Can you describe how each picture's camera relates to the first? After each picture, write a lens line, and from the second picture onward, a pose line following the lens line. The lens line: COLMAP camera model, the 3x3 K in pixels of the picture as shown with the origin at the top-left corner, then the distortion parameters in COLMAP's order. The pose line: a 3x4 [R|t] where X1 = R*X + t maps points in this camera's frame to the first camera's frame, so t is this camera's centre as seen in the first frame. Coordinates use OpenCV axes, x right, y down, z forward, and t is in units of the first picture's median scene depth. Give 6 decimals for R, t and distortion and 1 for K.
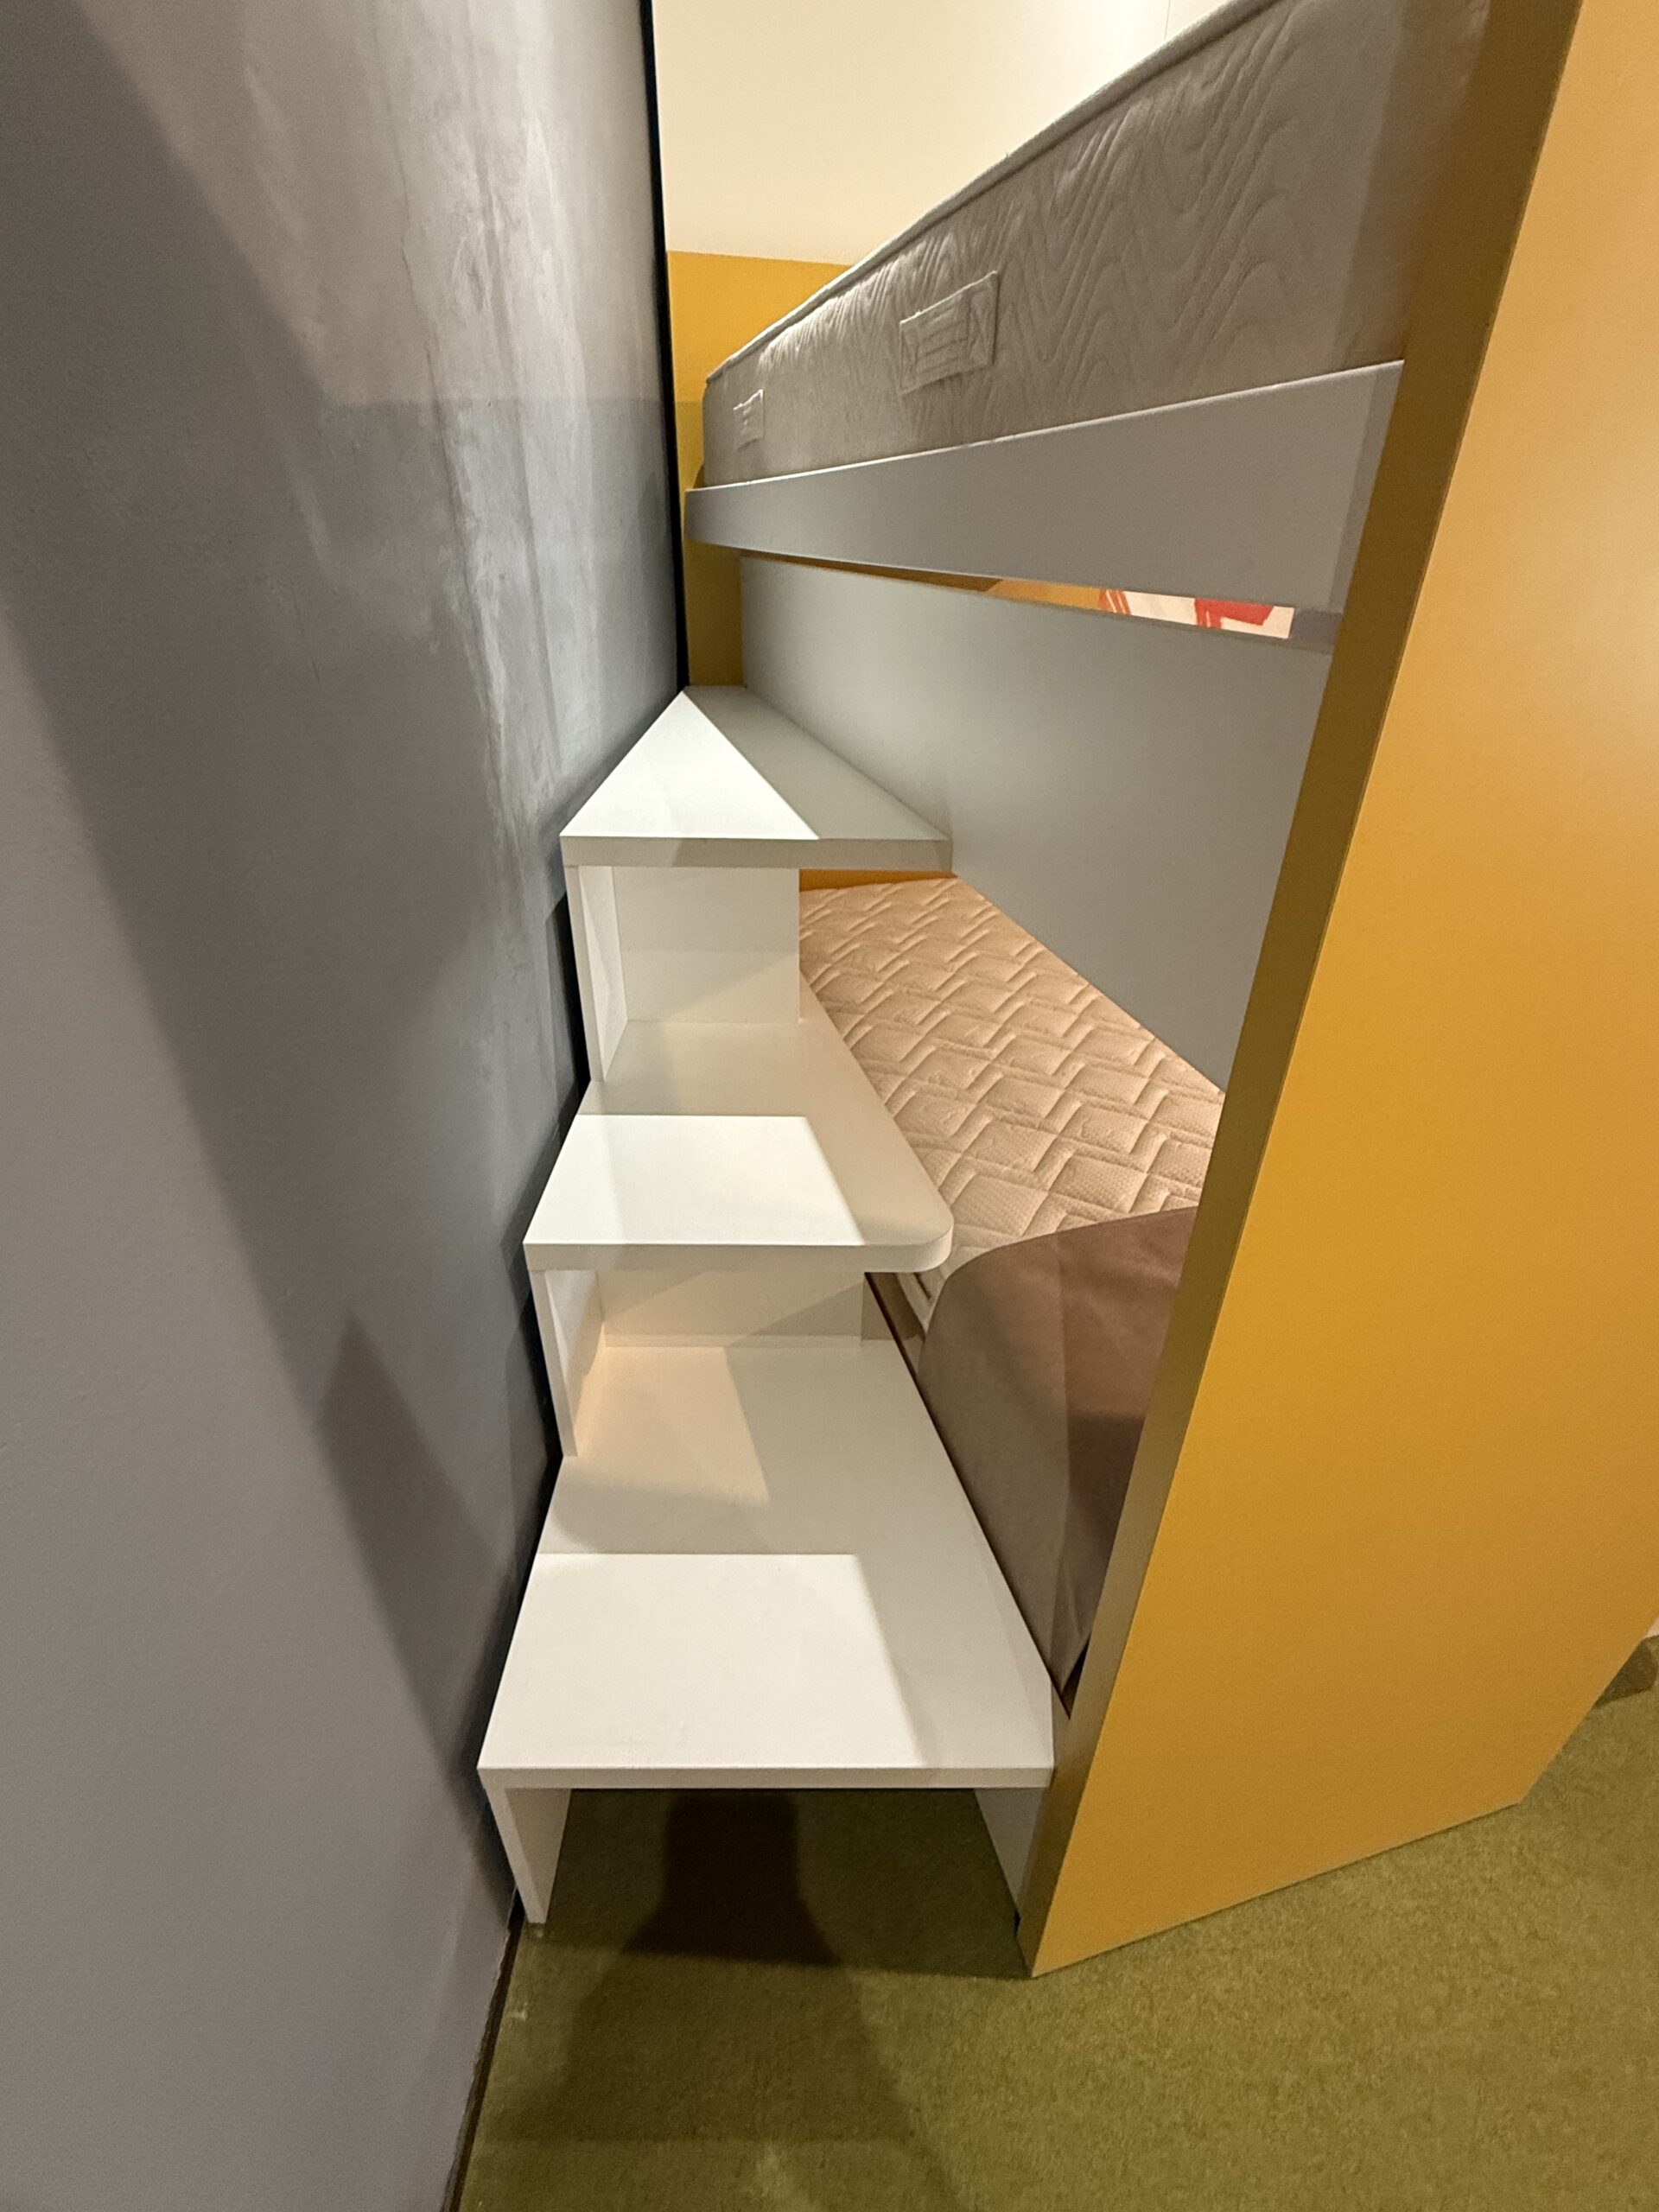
lens RADIAL K [[971.6, 0, 830.5], [0, 971.6, 1107.2], [0, 0, 1]] dist [0.000906, 0.000204]
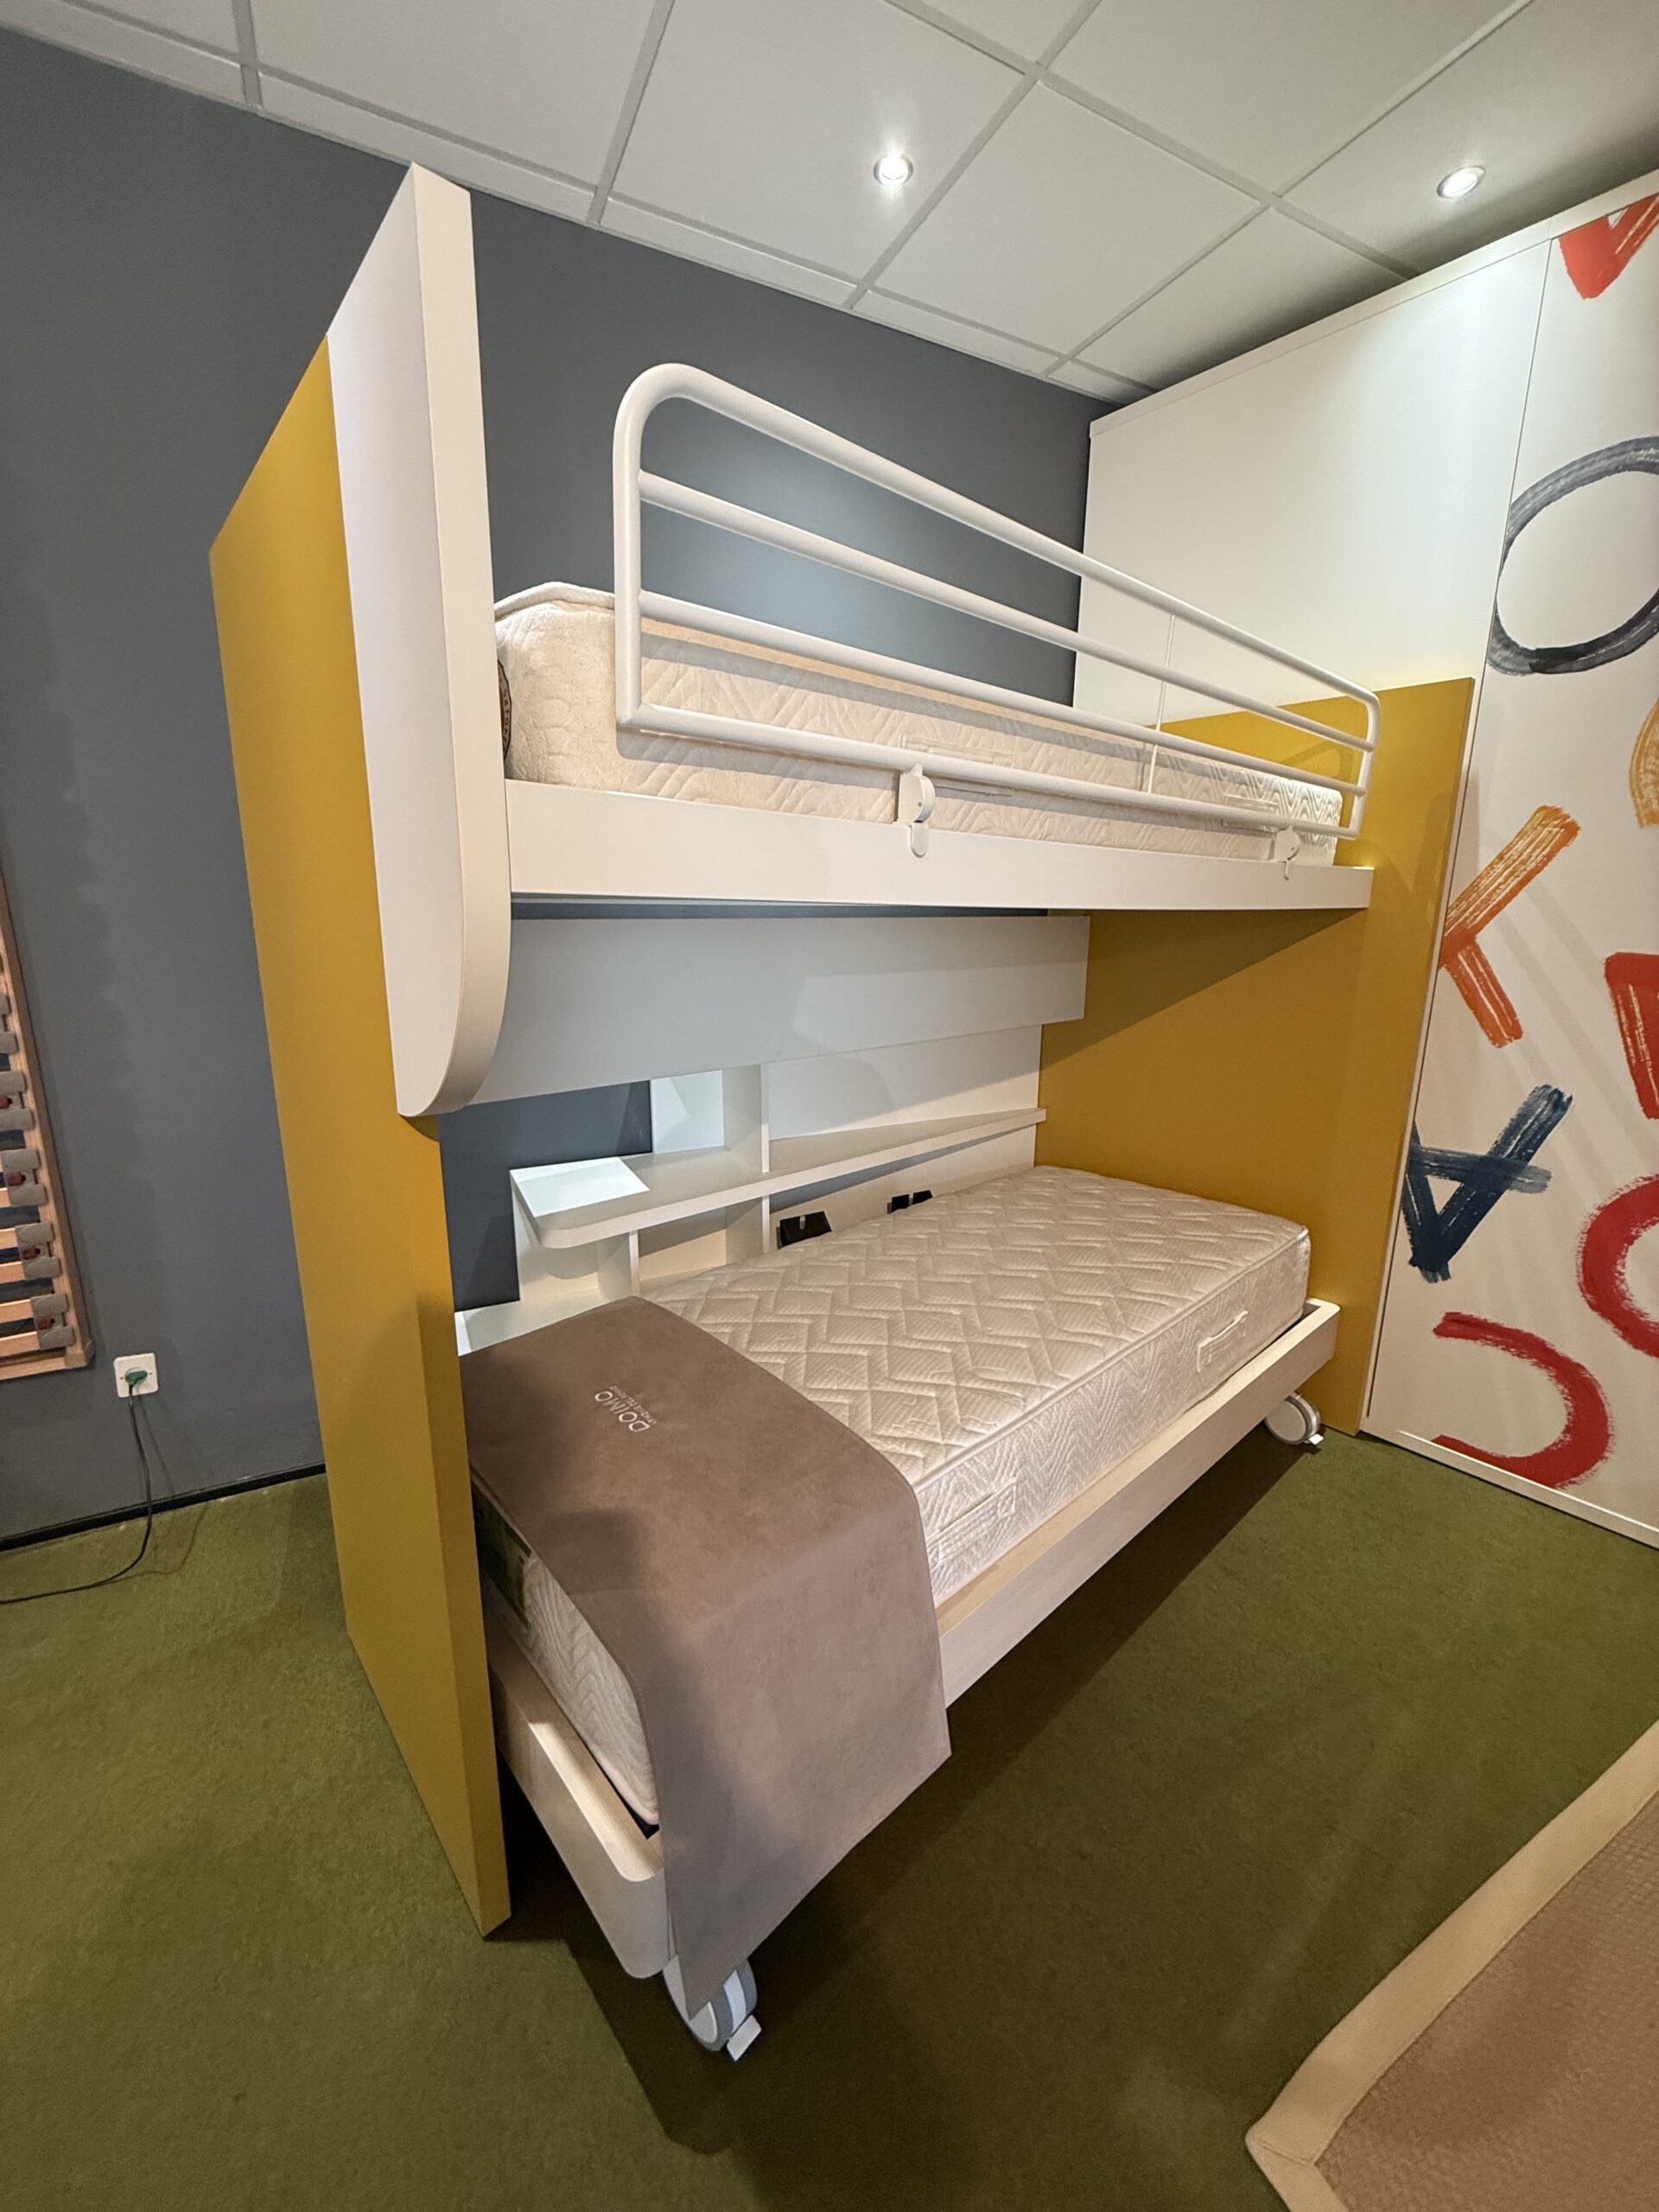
lens RADIAL K [[877.8, 0, 829.2], [0, 877.8, 1100.5], [0, 0, 1]] dist [0.000746, -0.000370]
pose [[0.446565, 0.182691, -0.875902, 1.420044], [-0.459900, 0.886587, -0.049553, -0.194481], [0.767510, 0.424956, 0.479938, 0.413559]]
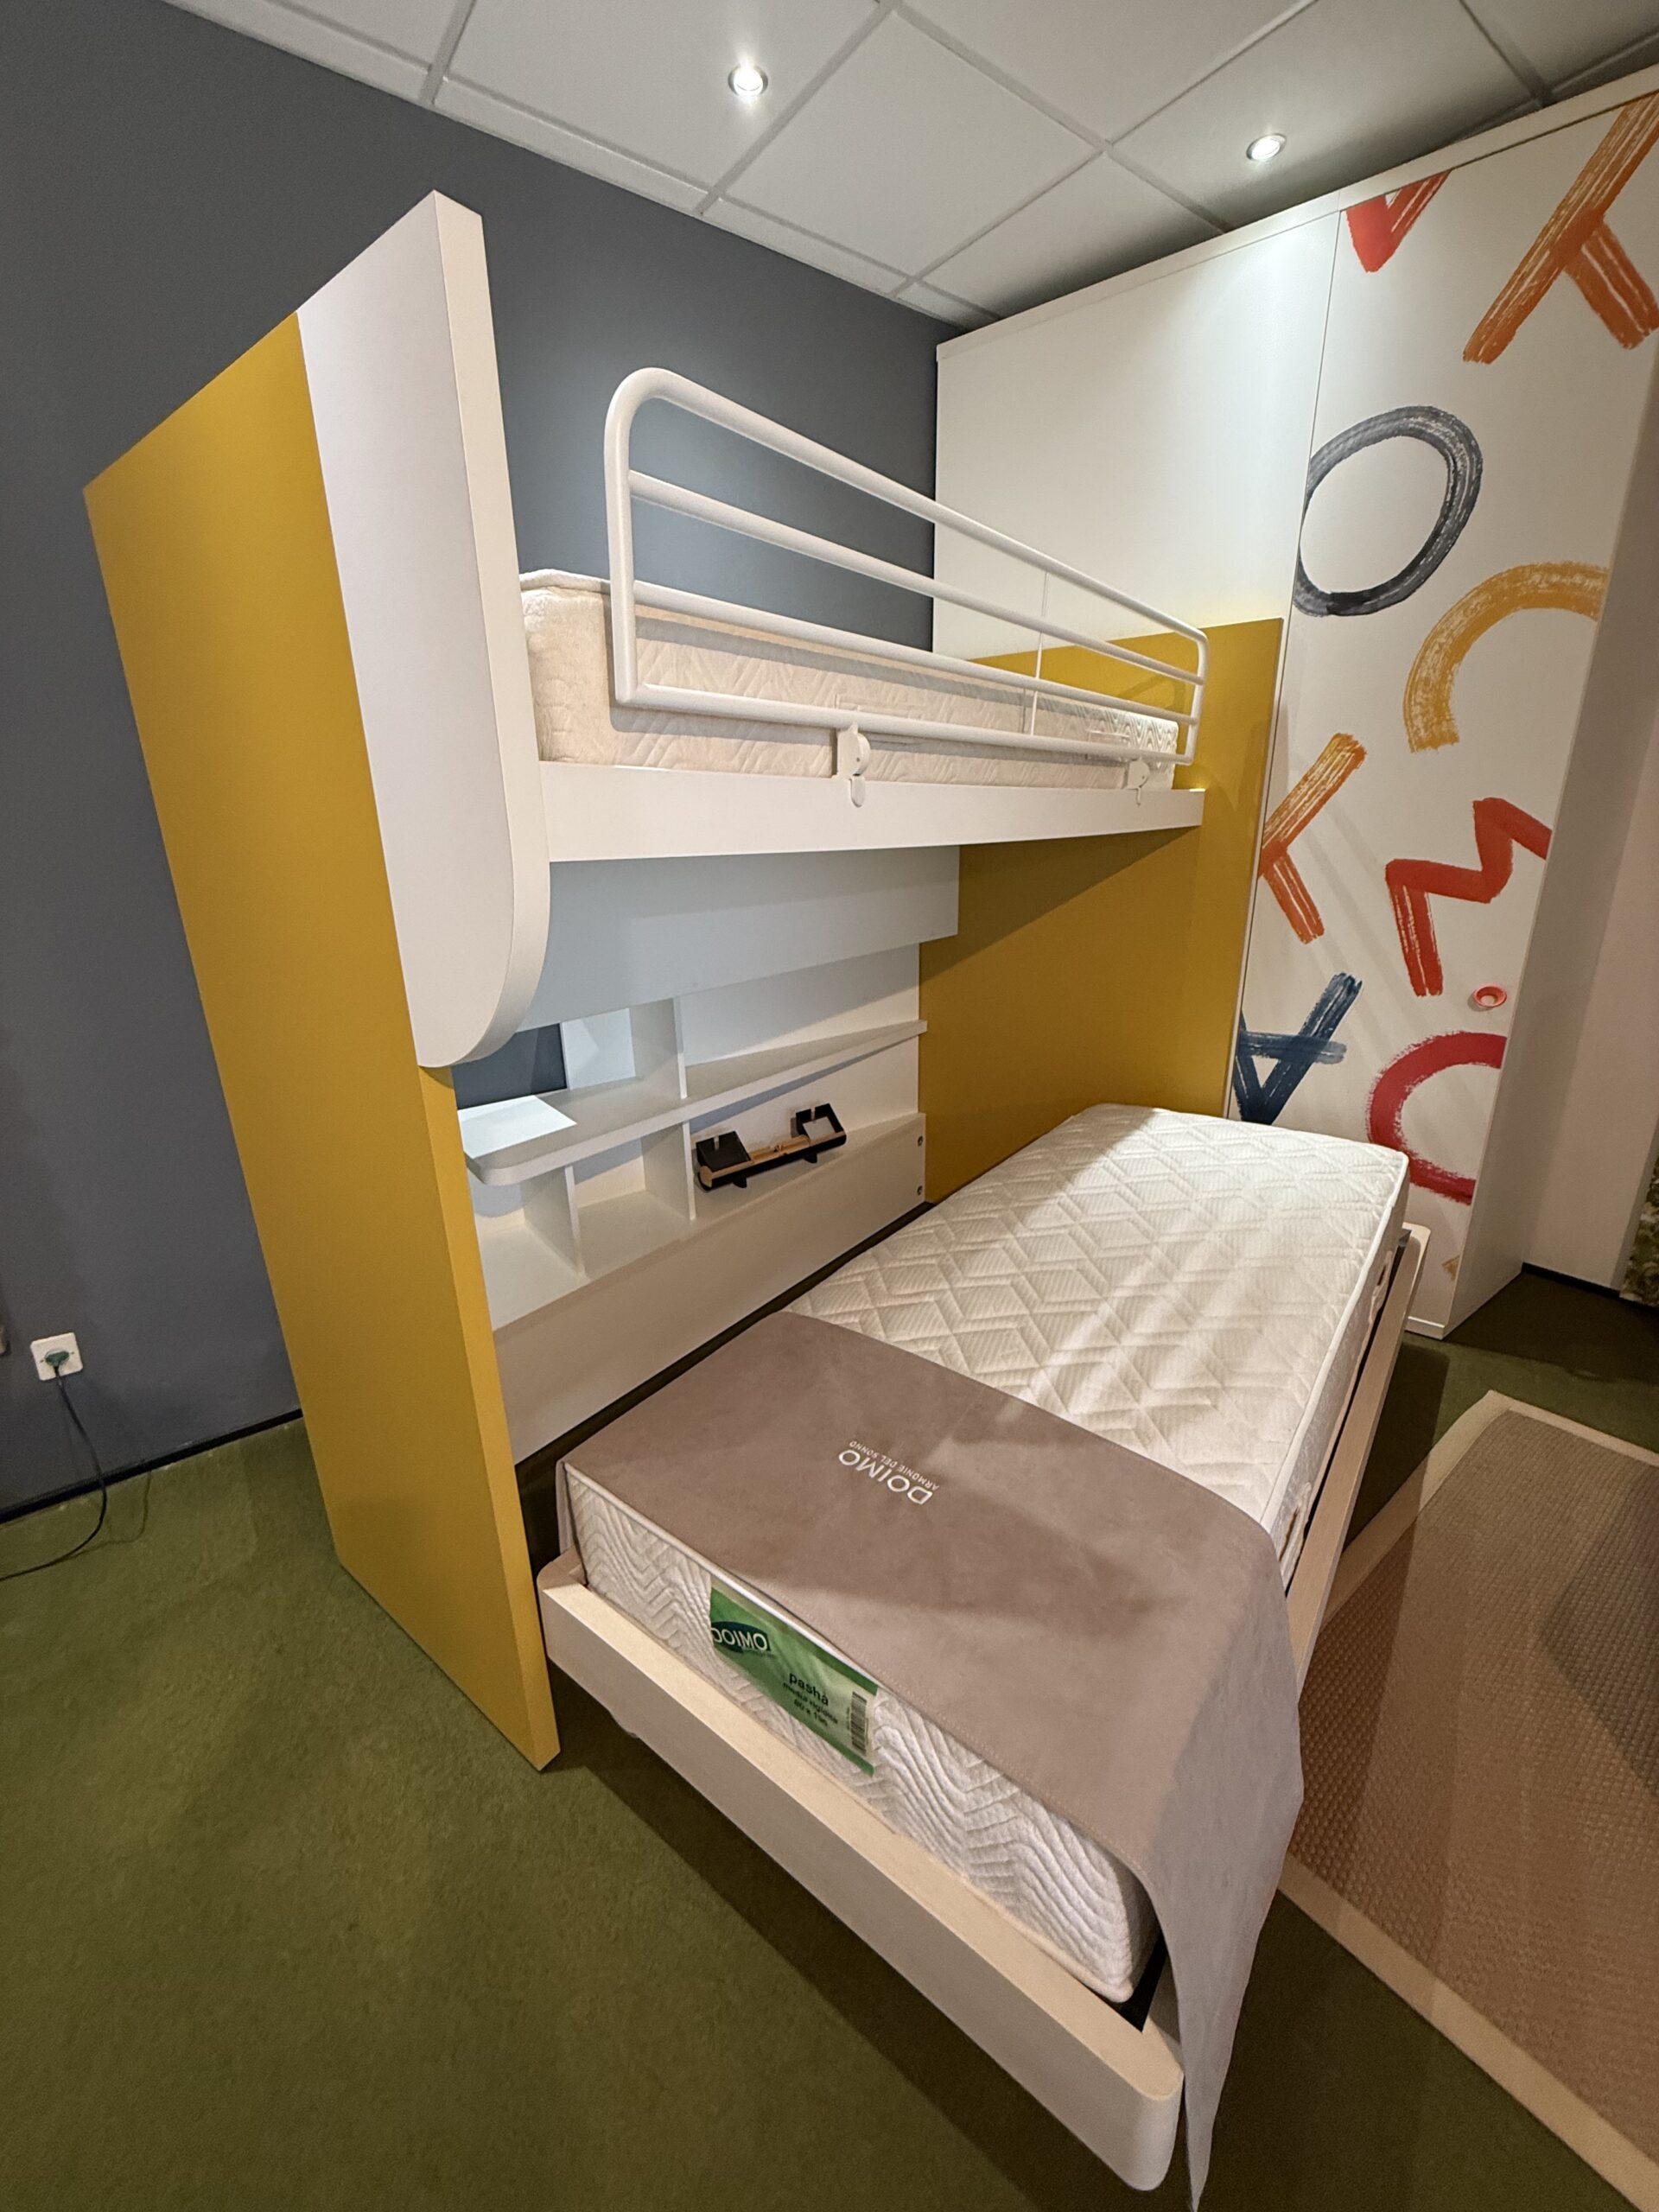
lens RADIAL K [[877.8, 0, 828.1], [0, 877.8, 1100.2], [0, 0, 1]] dist [0.000746, -0.000370]
pose [[0.597574, 0.218661, -0.771423, 1.461919], [-0.385827, 0.921805, -0.037589, -0.143498], [0.702882, 0.320098, 0.635212, 0.267466]]
